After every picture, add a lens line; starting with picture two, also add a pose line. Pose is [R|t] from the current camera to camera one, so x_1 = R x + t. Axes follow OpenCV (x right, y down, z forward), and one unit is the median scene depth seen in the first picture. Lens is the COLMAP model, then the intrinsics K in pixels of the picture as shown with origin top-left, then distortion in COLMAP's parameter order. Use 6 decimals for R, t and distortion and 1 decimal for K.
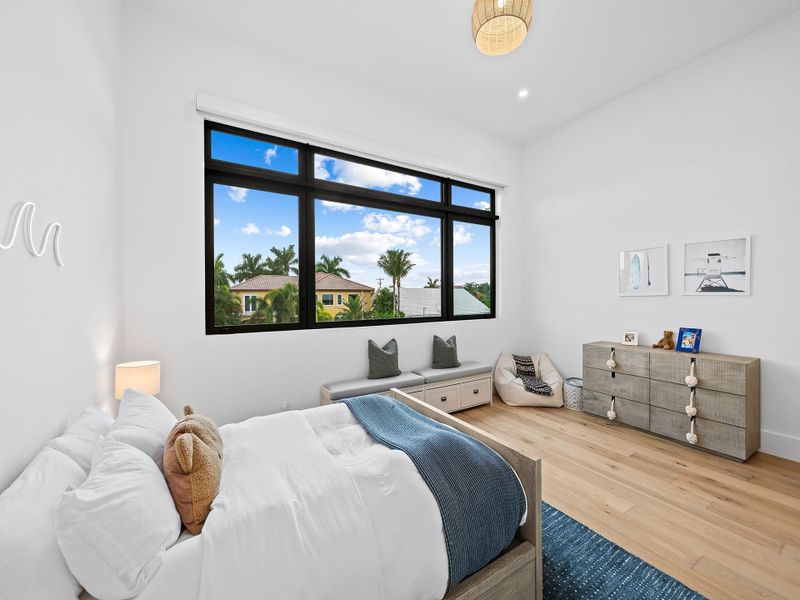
lens RADIAL K [[322.8, 0, 400.0], [0, 322.8, 300.0], [0, 0, 1]] dist [0.019486, 0.000020]
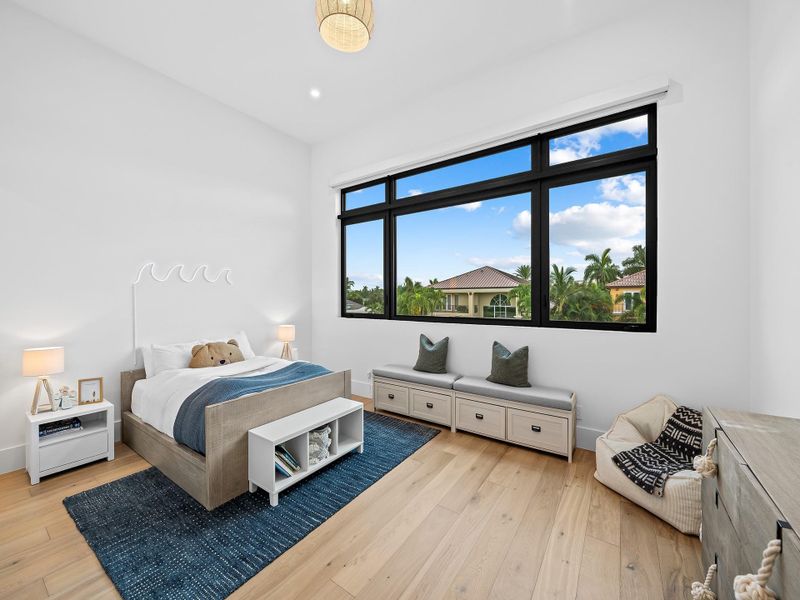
lens RADIAL K [[318.4, 0, 400.0], [0, 318.4, 300.0], [0, 0, 1]] dist [0.000258, 0.000097]
pose [[0.399188, 0.017017, -0.916711, 0.743017], [-0.007425, 0.999855, 0.015327, -0.006772], [0.916839, 0.000688, 0.399257, 0.446874]]
